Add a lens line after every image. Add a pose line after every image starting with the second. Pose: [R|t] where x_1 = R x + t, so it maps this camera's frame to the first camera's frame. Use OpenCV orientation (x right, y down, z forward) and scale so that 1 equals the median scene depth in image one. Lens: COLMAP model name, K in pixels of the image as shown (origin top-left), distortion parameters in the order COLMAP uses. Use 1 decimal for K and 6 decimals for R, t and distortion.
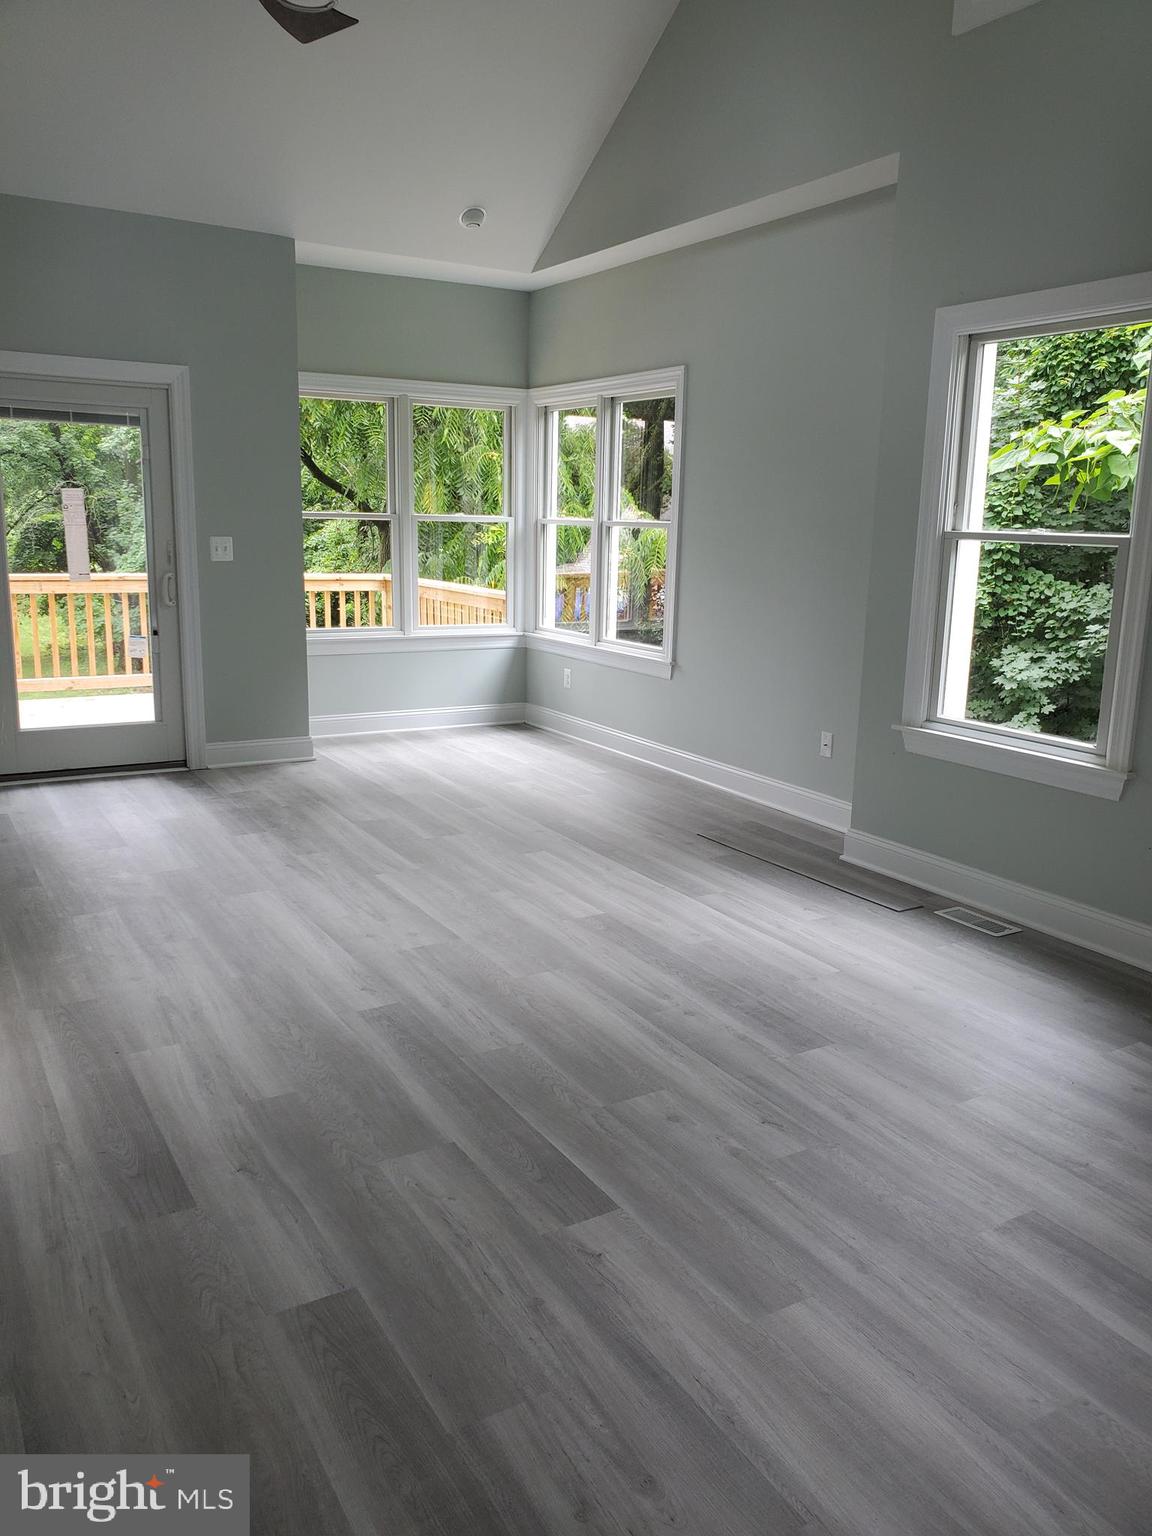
lens RADIAL K [[1187.1, 0, 583.3], [0, 1187.1, 751.7], [0, 0, 1]] dist [0.036024, -0.006315]
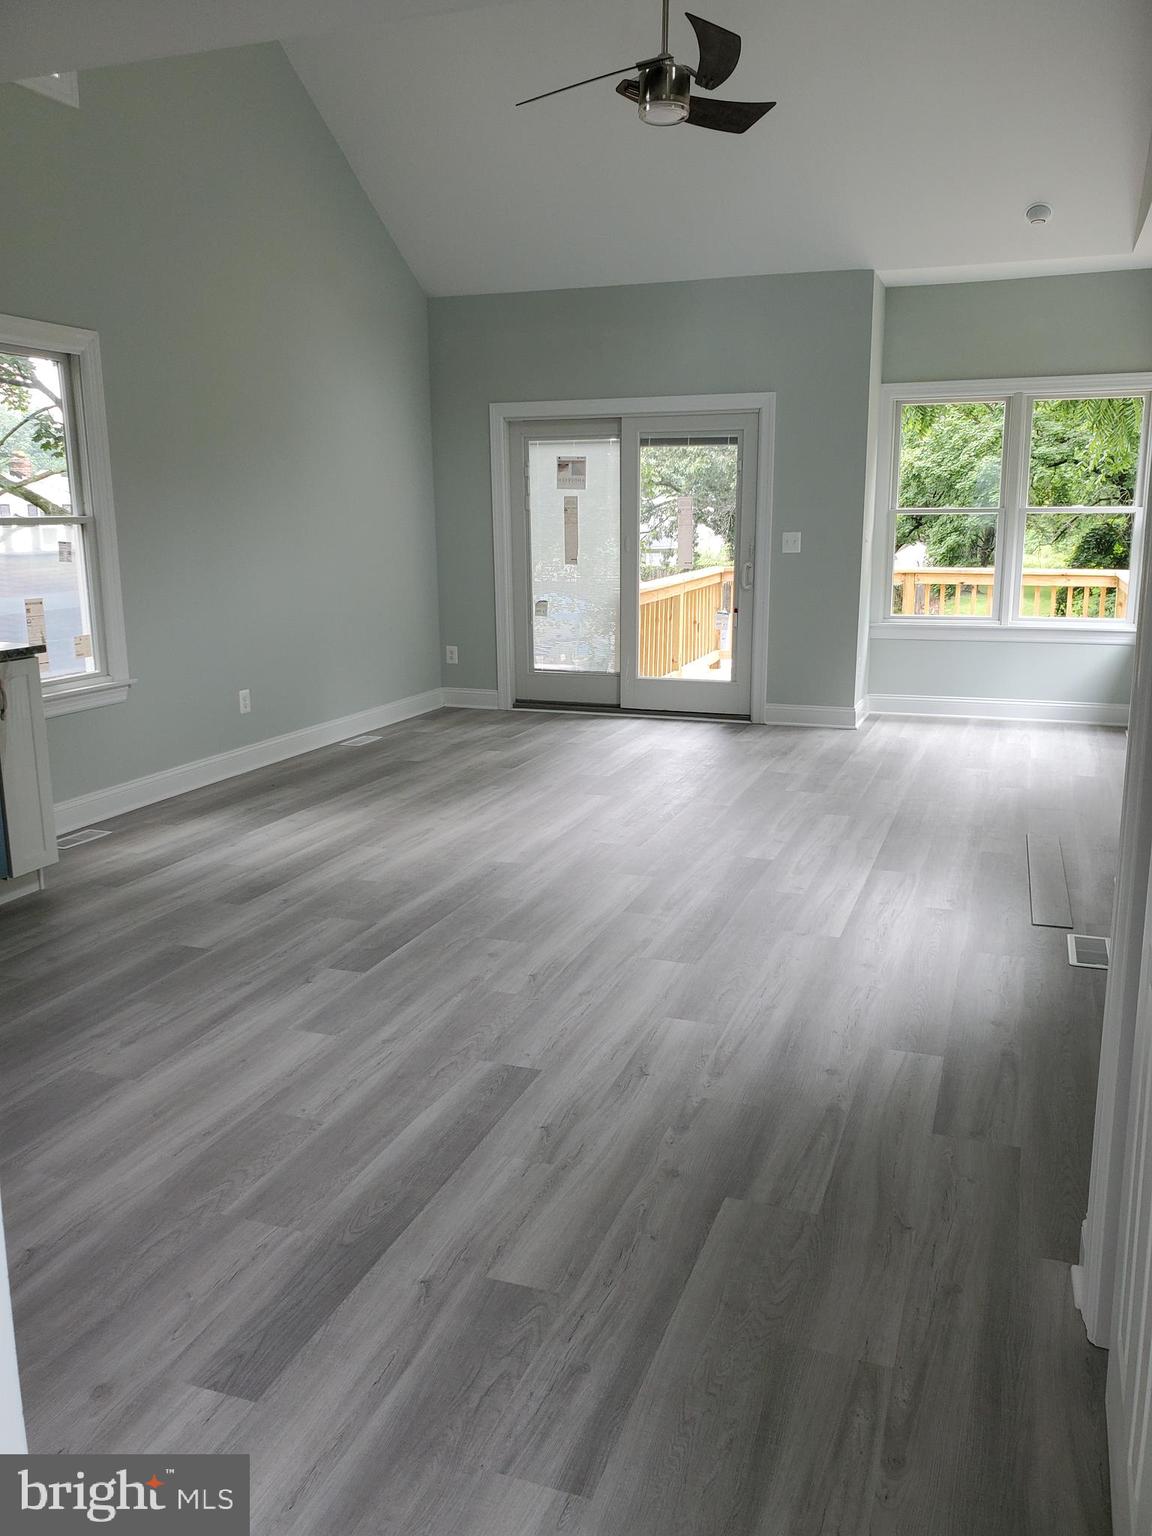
lens RADIAL K [[1157.4, 0, 578.7], [0, 1157.4, 744.7], [0, 0, 1]] dist [0.166914, -0.370443]
pose [[0.635741, 0.125452, -0.761639, 0.857590], [-0.131369, 0.989894, 0.053395, -0.006173], [0.760641, 0.066111, 0.645797, 0.168354]]
